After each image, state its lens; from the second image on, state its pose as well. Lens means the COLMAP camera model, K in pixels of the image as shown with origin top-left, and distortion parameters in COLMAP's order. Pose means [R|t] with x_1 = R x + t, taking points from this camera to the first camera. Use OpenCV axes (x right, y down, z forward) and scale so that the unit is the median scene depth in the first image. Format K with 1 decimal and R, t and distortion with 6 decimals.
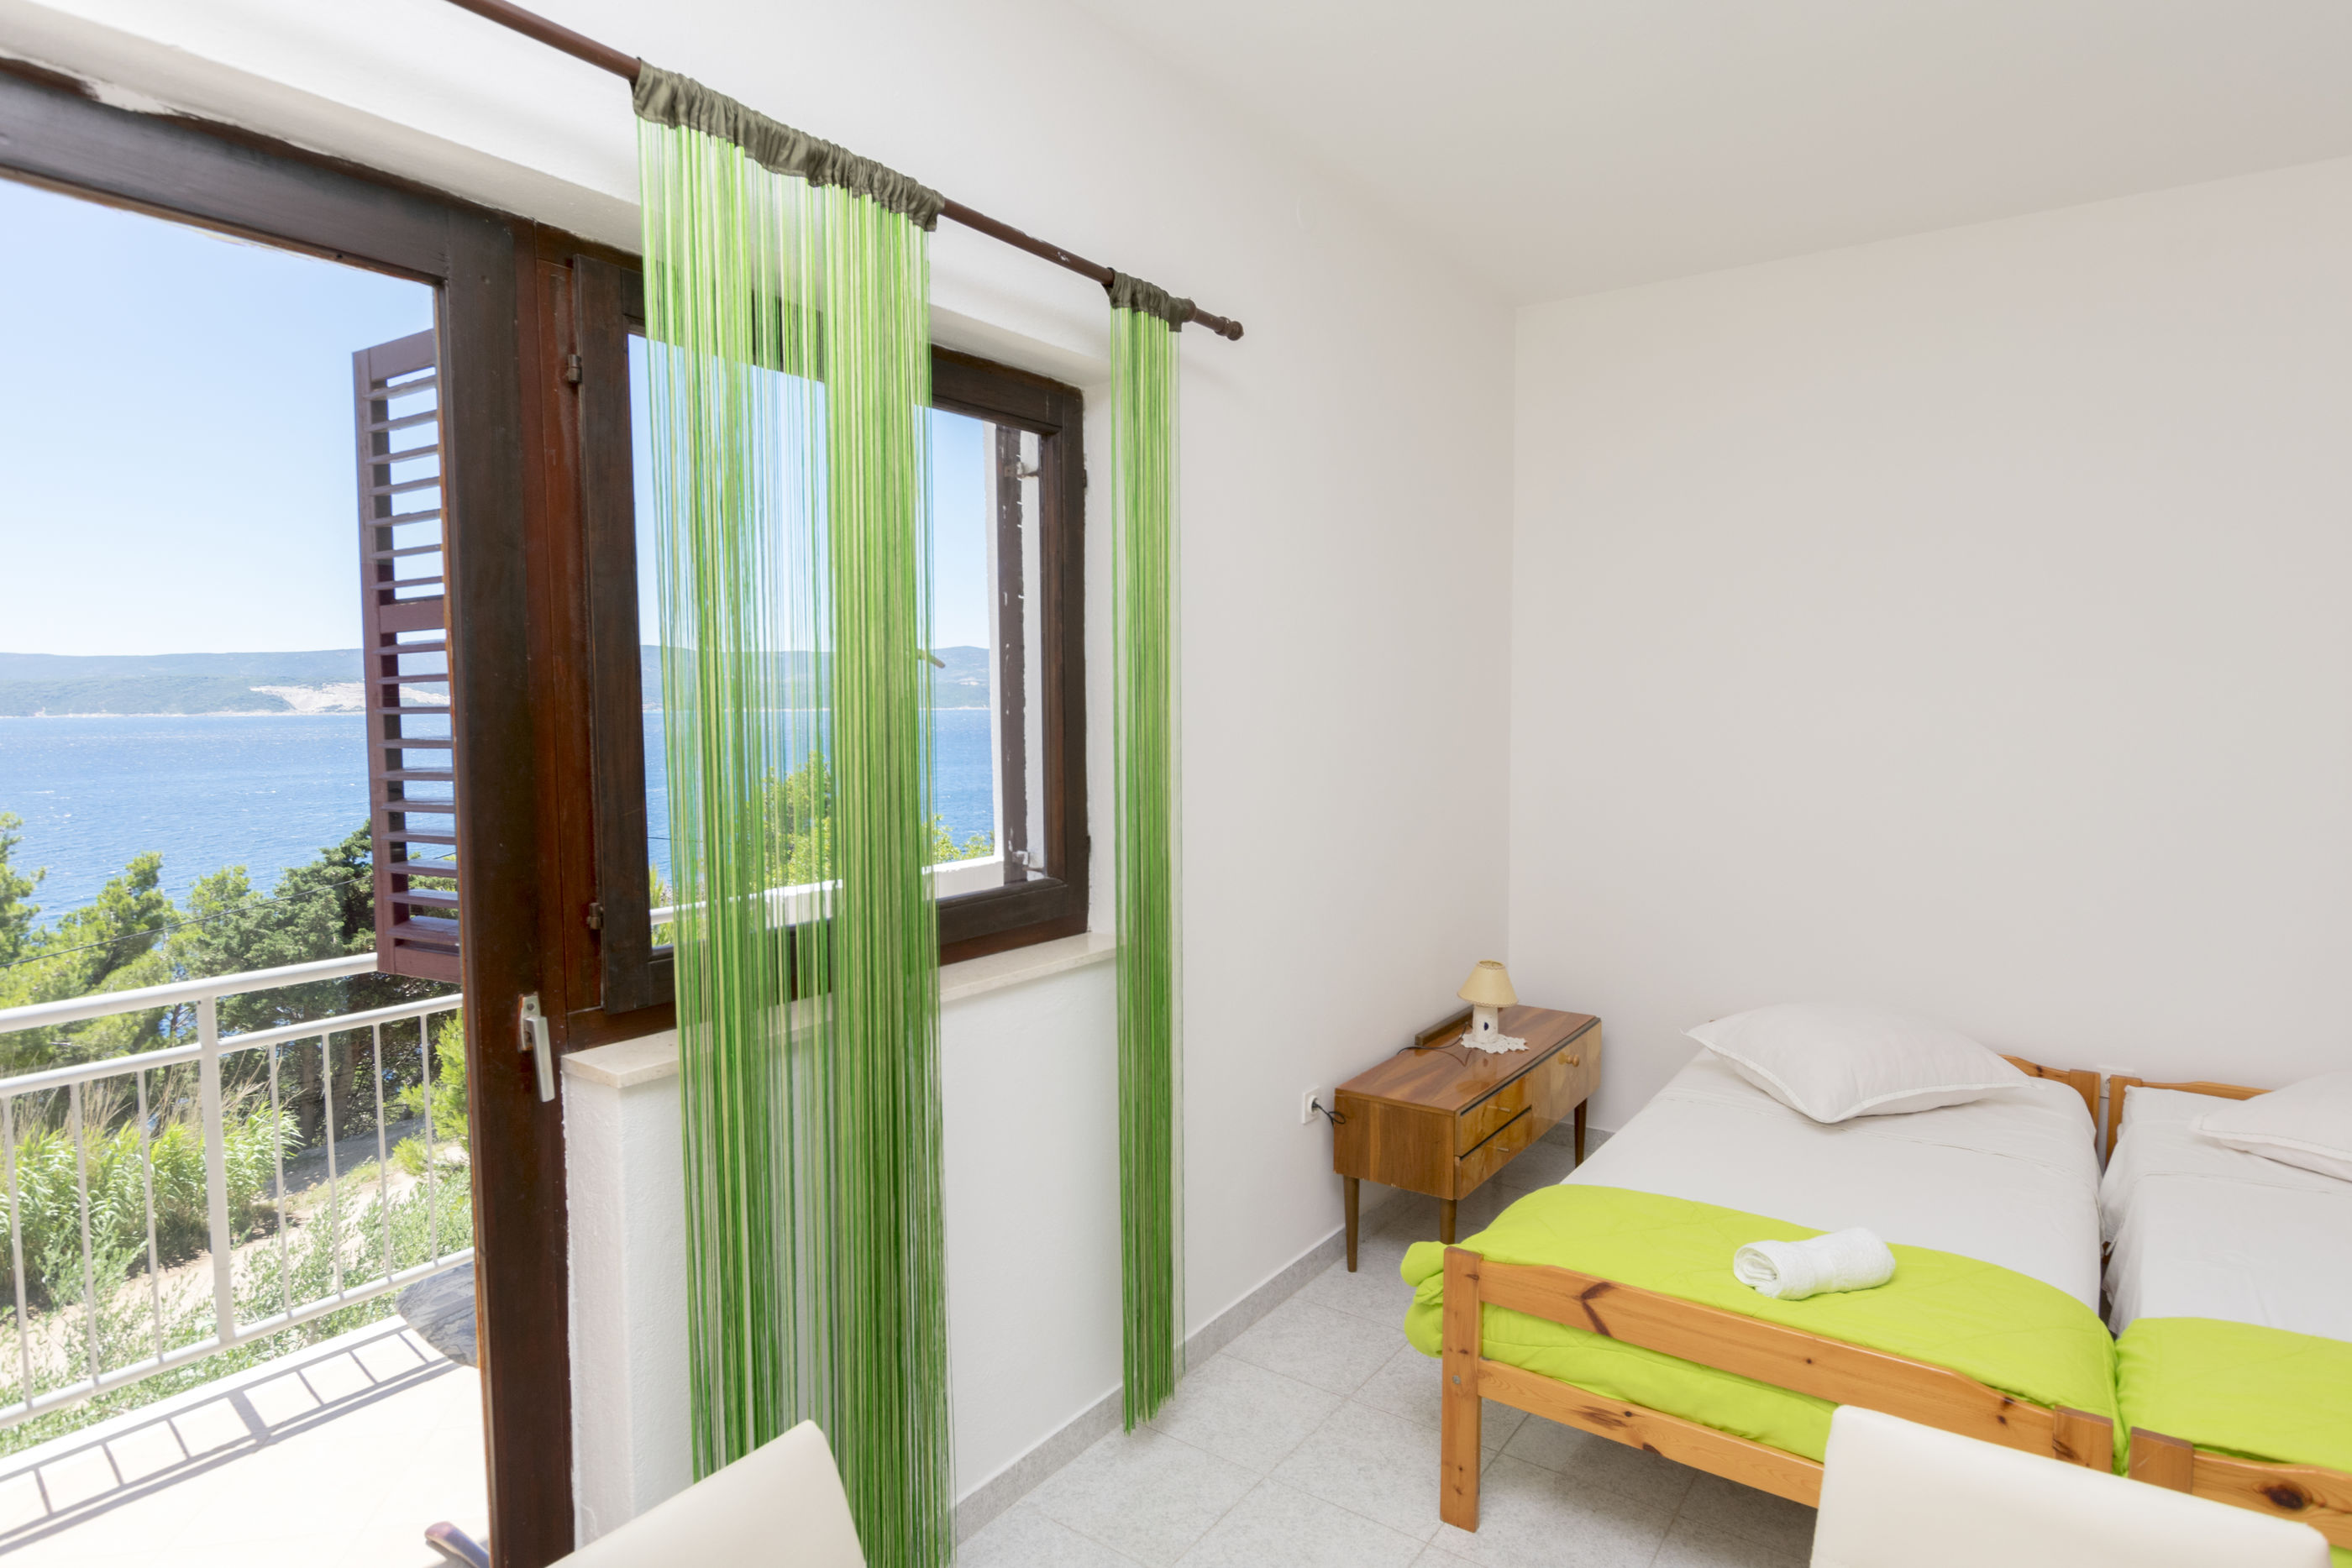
lens RADIAL K [[1308.3, 0, 1180.6], [0, 1308.3, 789.6], [0, 0, 1]] dist [-0.006477, -0.002240]
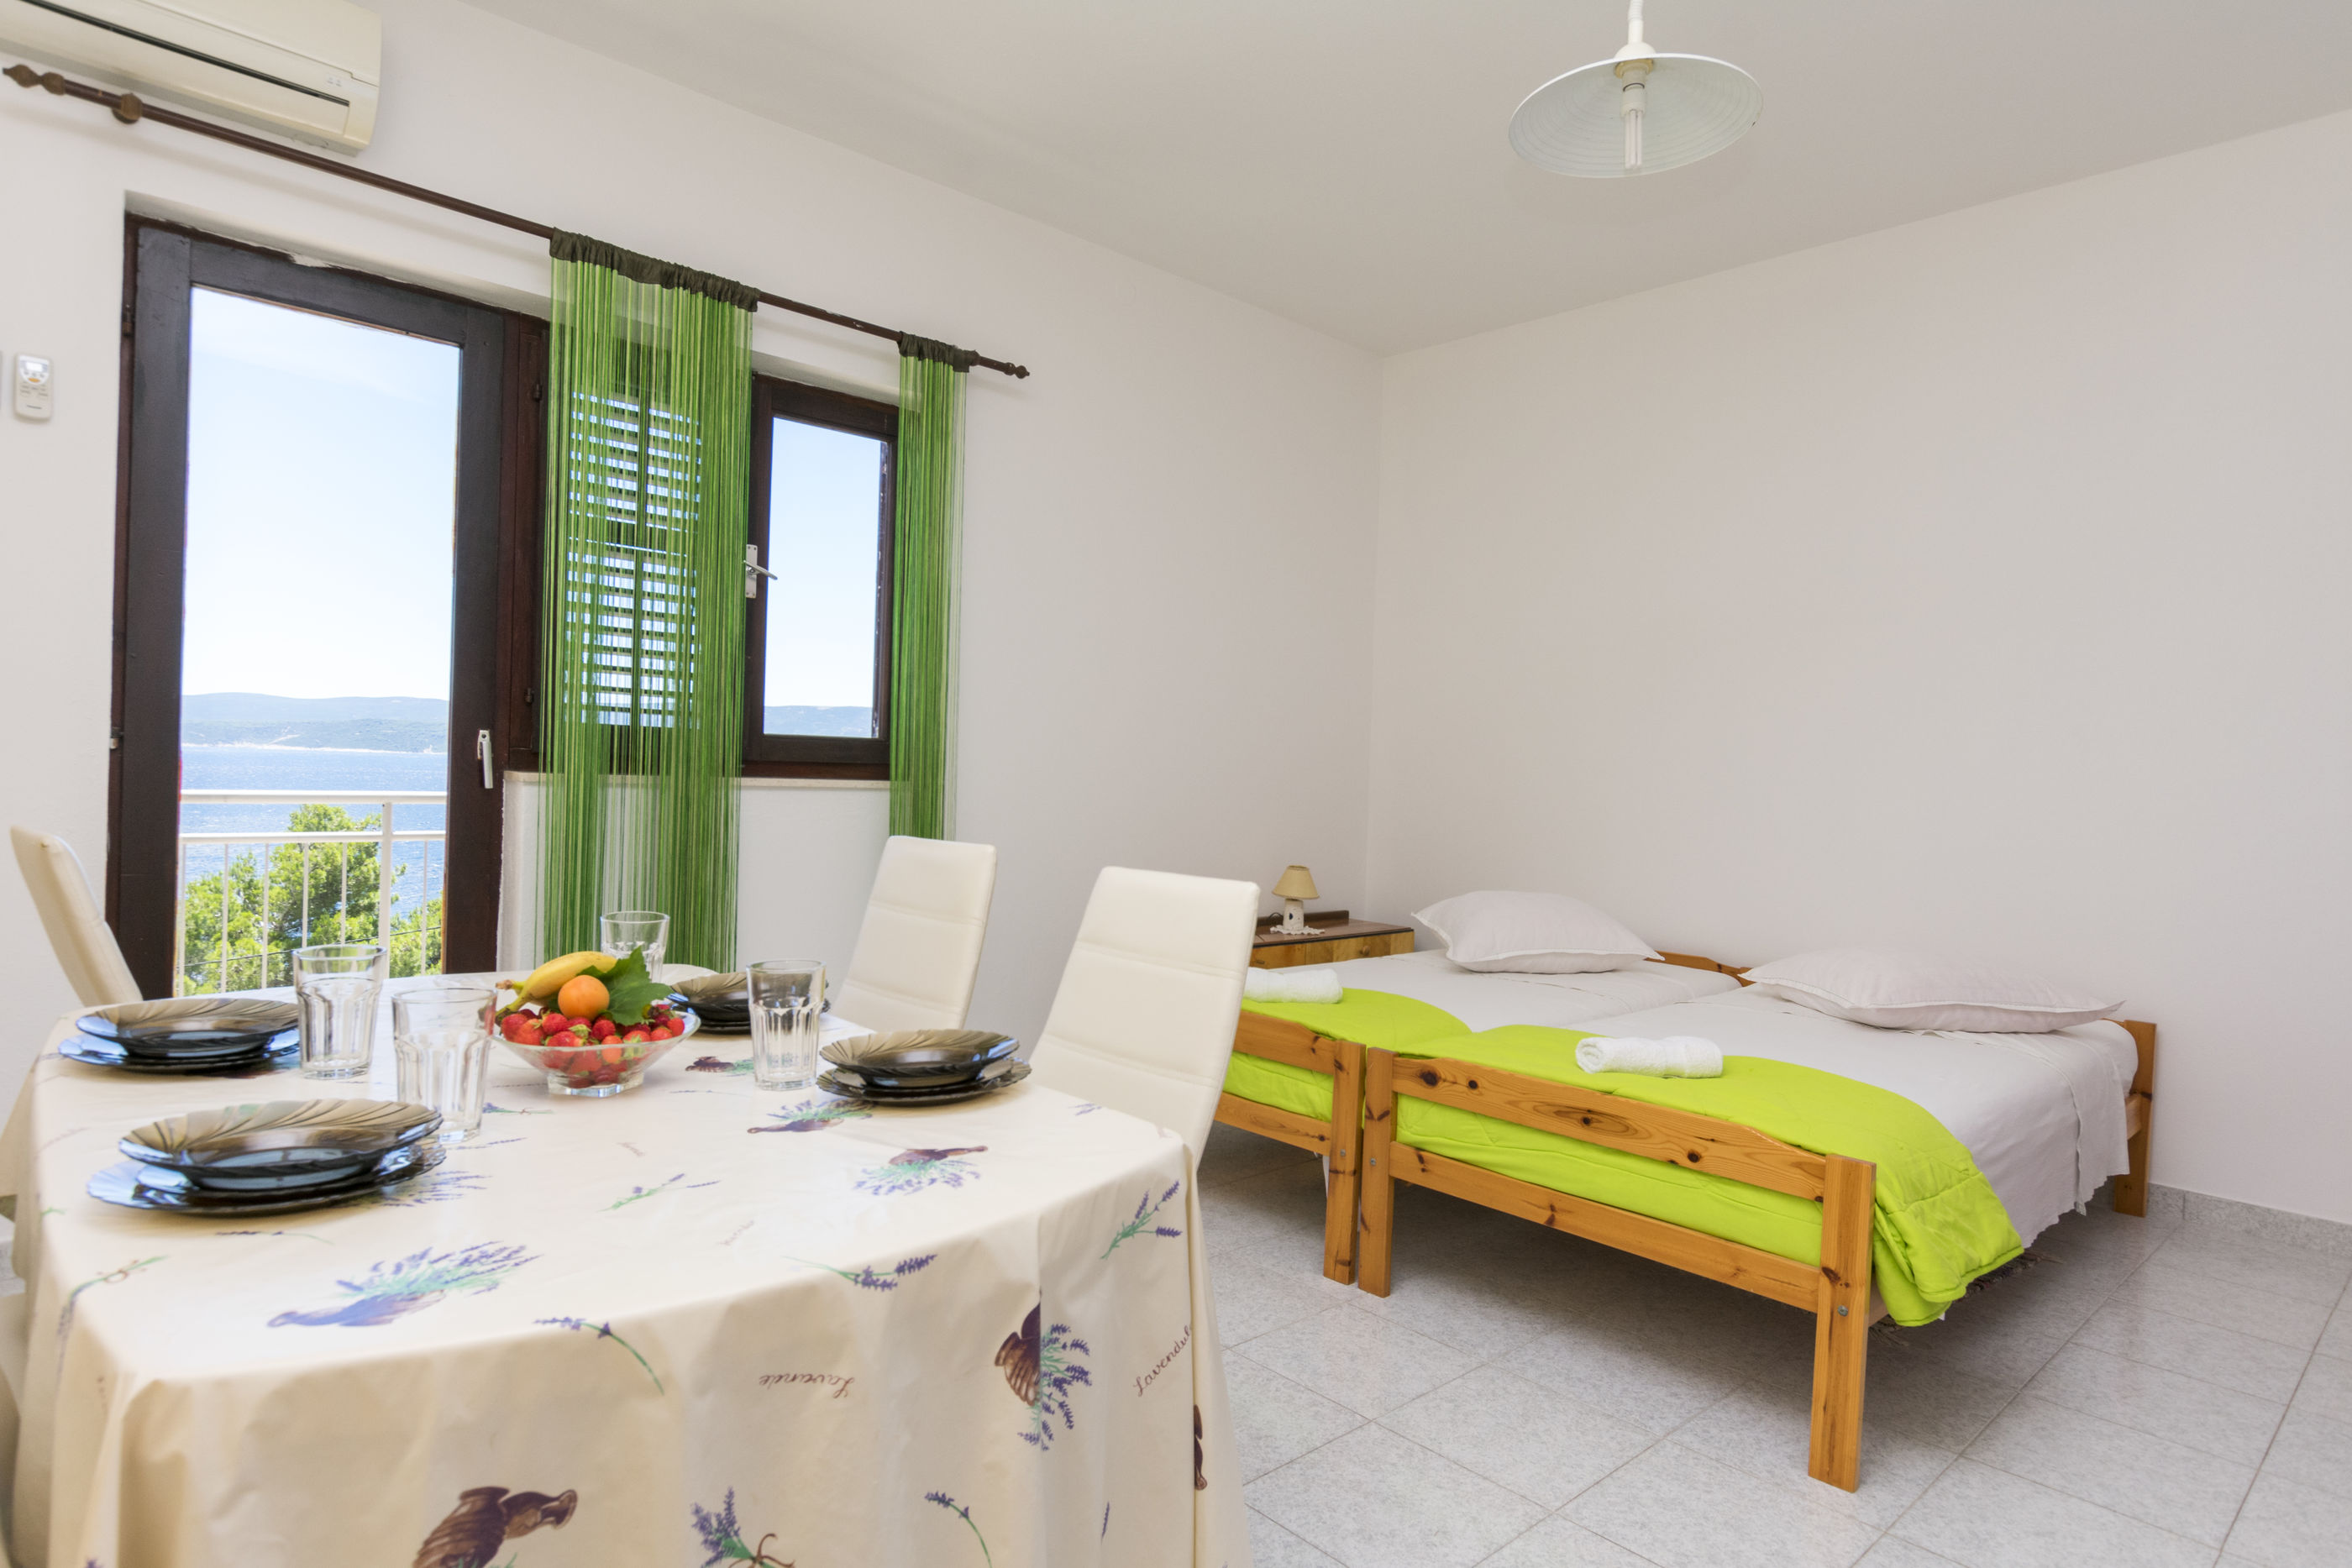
lens RADIAL K [[1308.3, 0, 1161.3], [0, 1308.3, 782.6], [0, 0, 1]] dist [-0.006477, -0.002240]
pose [[0.978340, 0.041572, -0.202786, 0.711752], [-0.053295, 0.997187, -0.052694, 0.247455], [0.200025, 0.062361, 0.977804, -0.522459]]
